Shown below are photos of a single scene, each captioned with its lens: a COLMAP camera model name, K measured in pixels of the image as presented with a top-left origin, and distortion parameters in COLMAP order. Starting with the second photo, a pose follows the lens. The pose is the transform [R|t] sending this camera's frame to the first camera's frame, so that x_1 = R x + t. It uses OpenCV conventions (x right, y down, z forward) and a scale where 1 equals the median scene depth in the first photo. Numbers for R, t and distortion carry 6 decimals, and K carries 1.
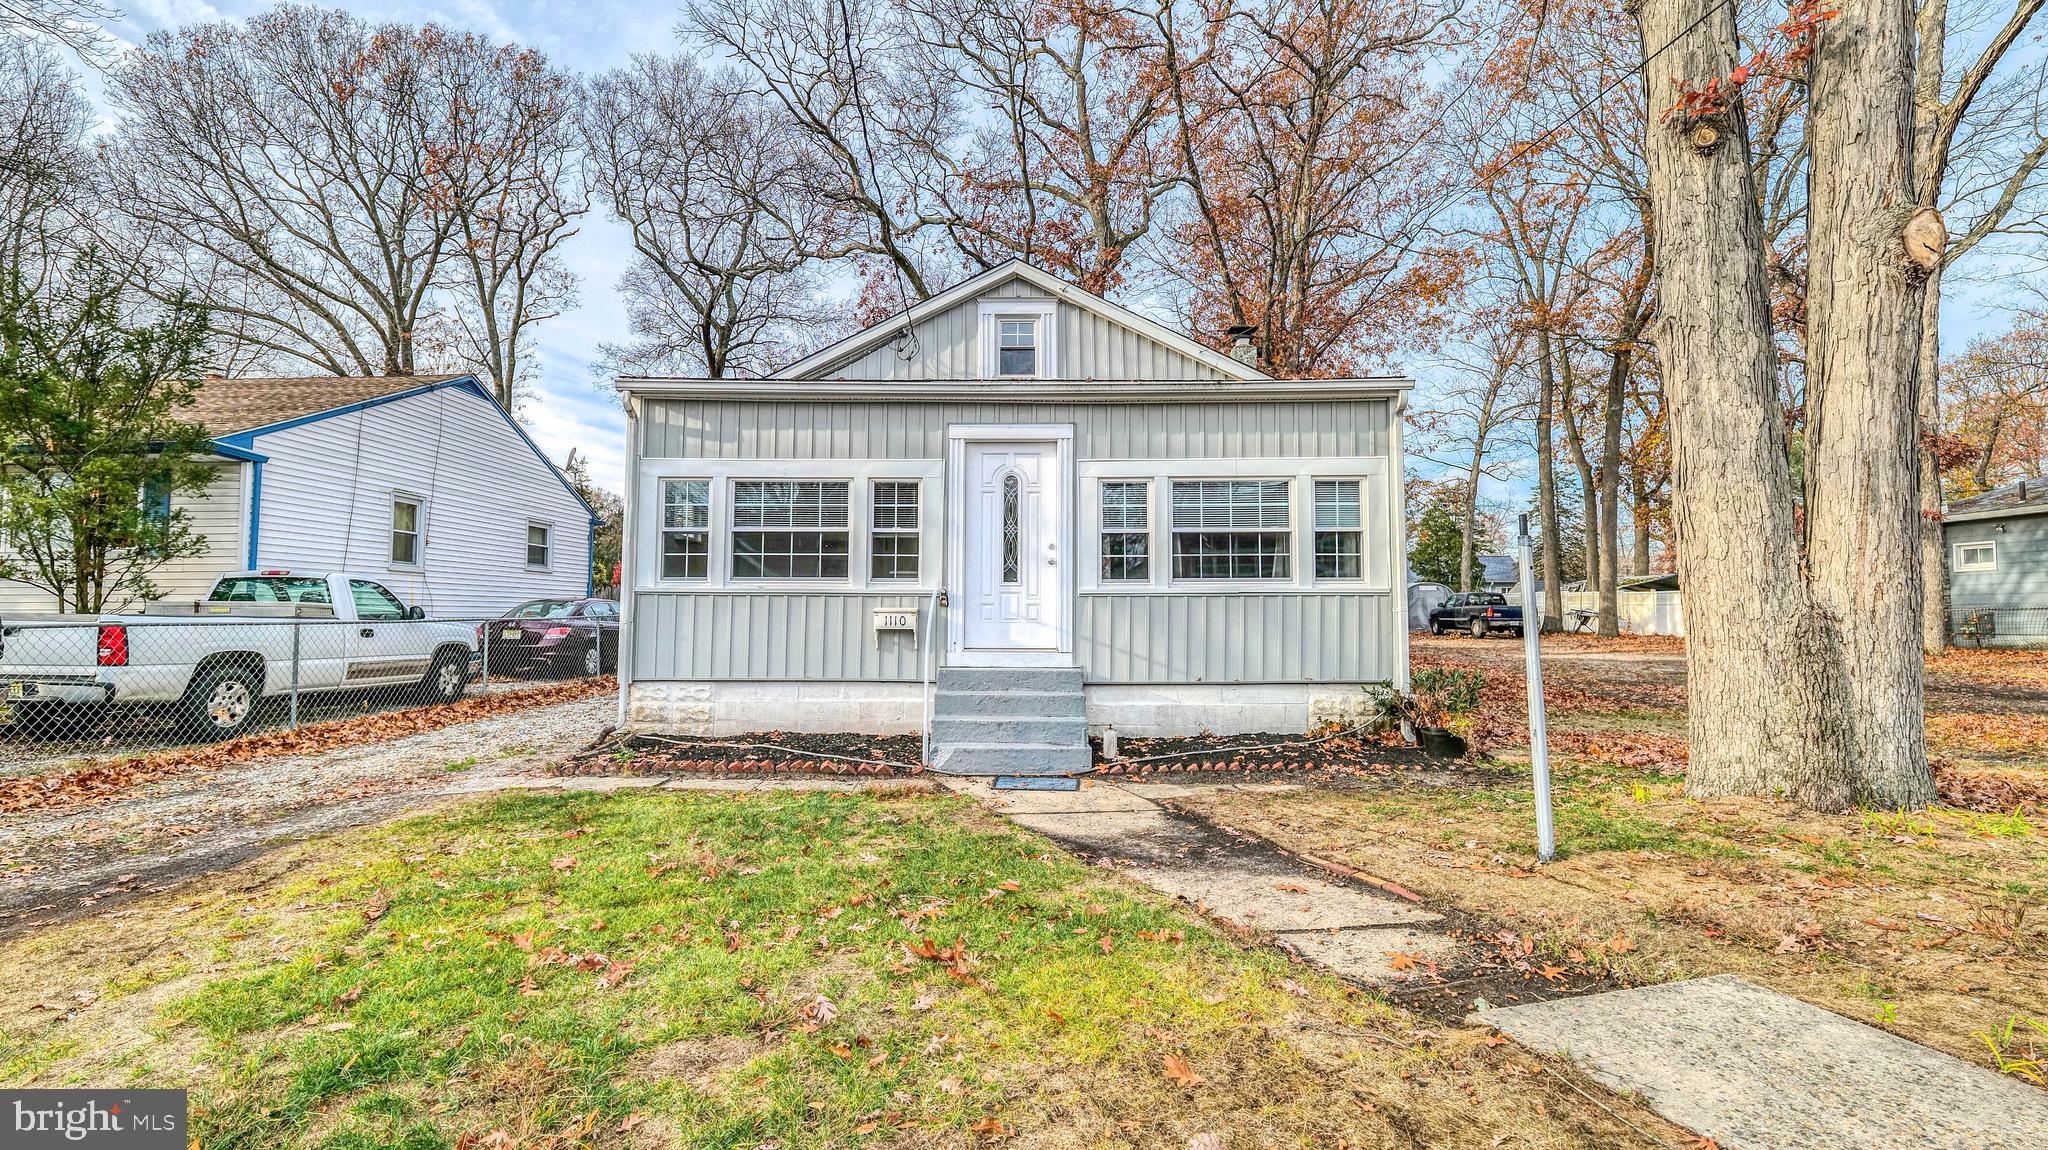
lens RADIAL K [[902.1, 0, 1030.0], [0, 902.1, 573.4], [0, 0, 1]] dist [0.000864, -0.000872]
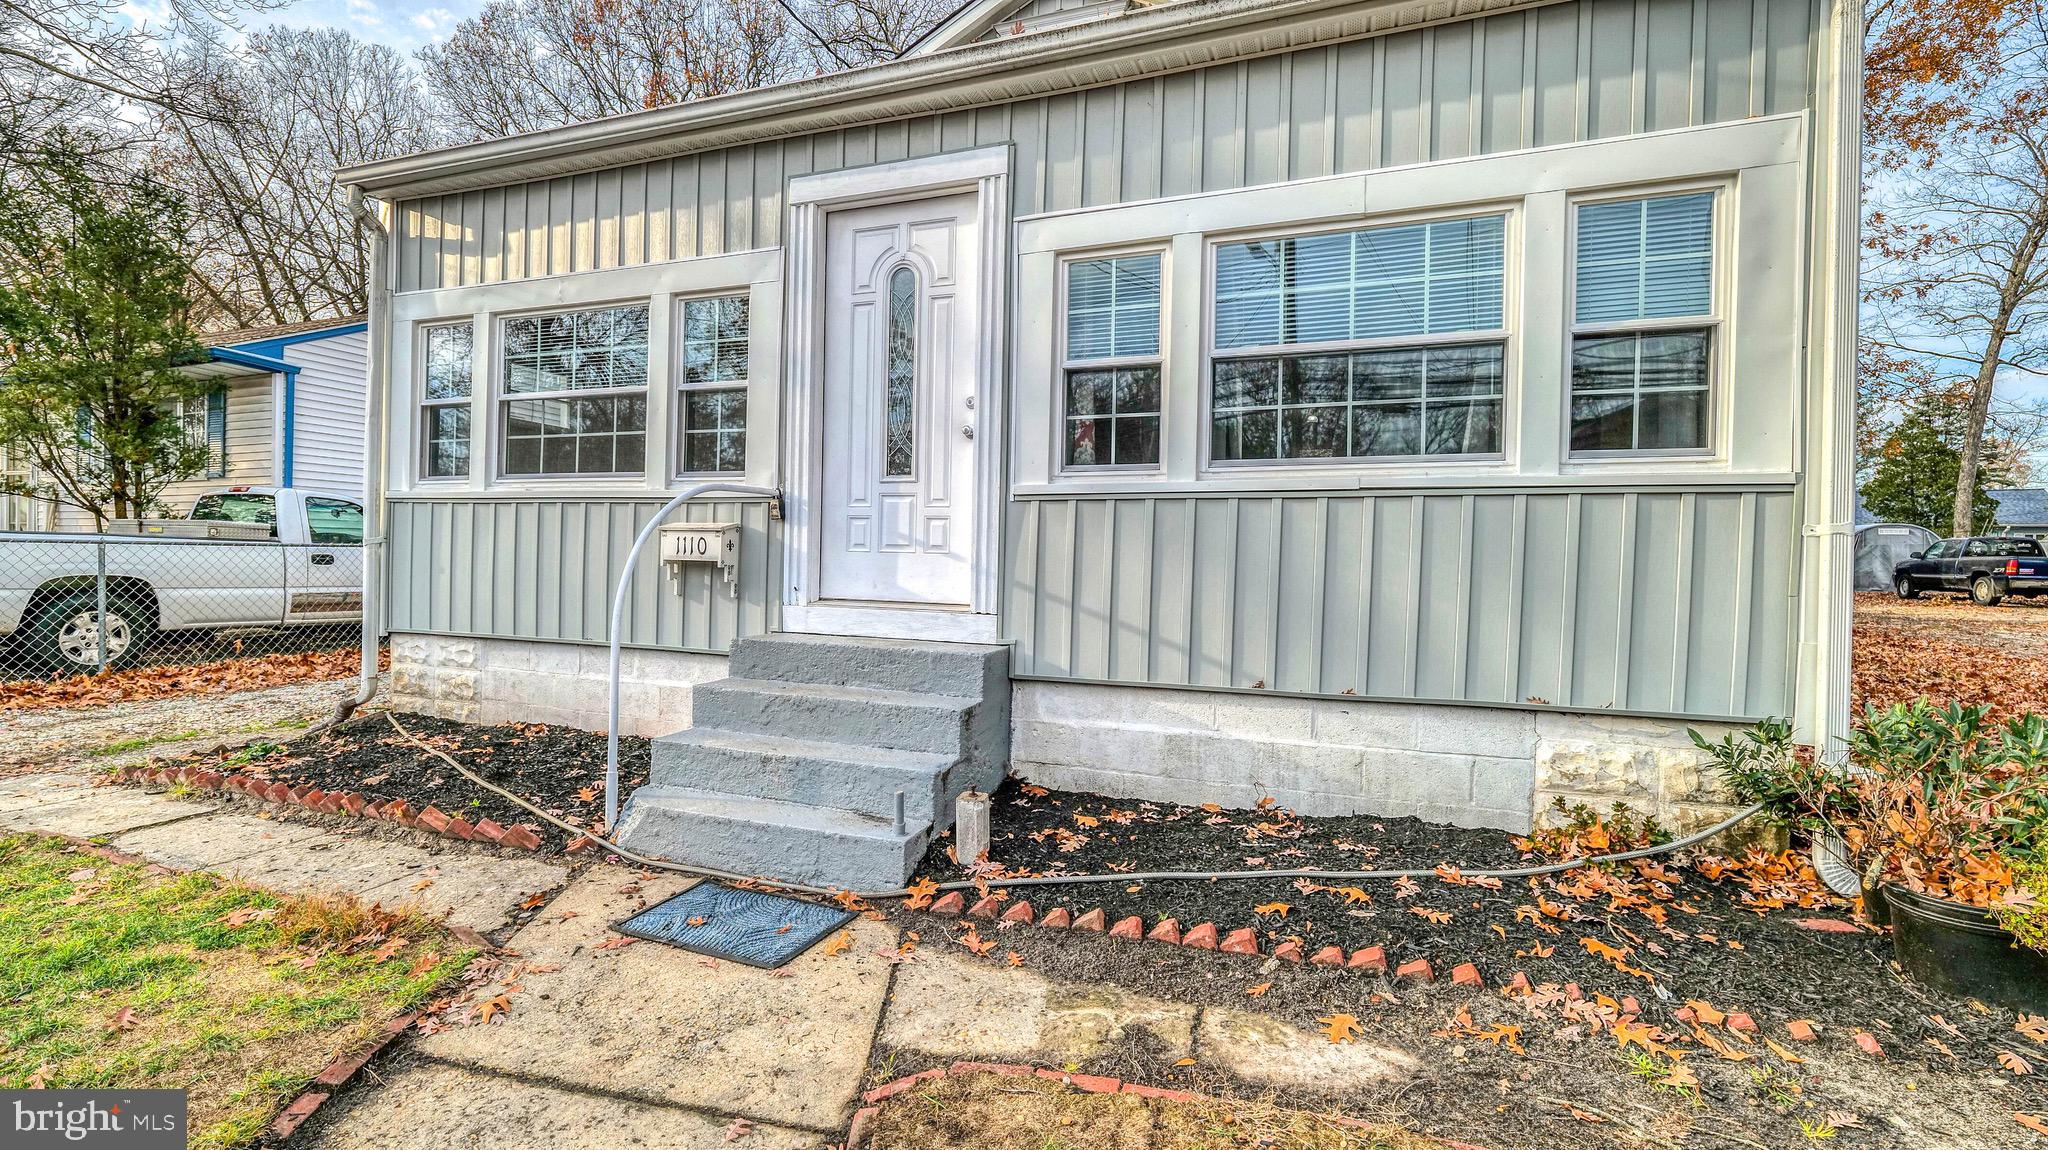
lens RADIAL K [[902.1, 0, 1018.0], [0, 902.1, 573.9], [0, 0, 1]] dist [0.000864, -0.000872]
pose [[0.938576, 0.020872, -0.344442, 0.224843], [-0.000167, 0.998196, 0.060034, 0.035537], [0.345074, -0.056289, 0.936886, 0.534880]]
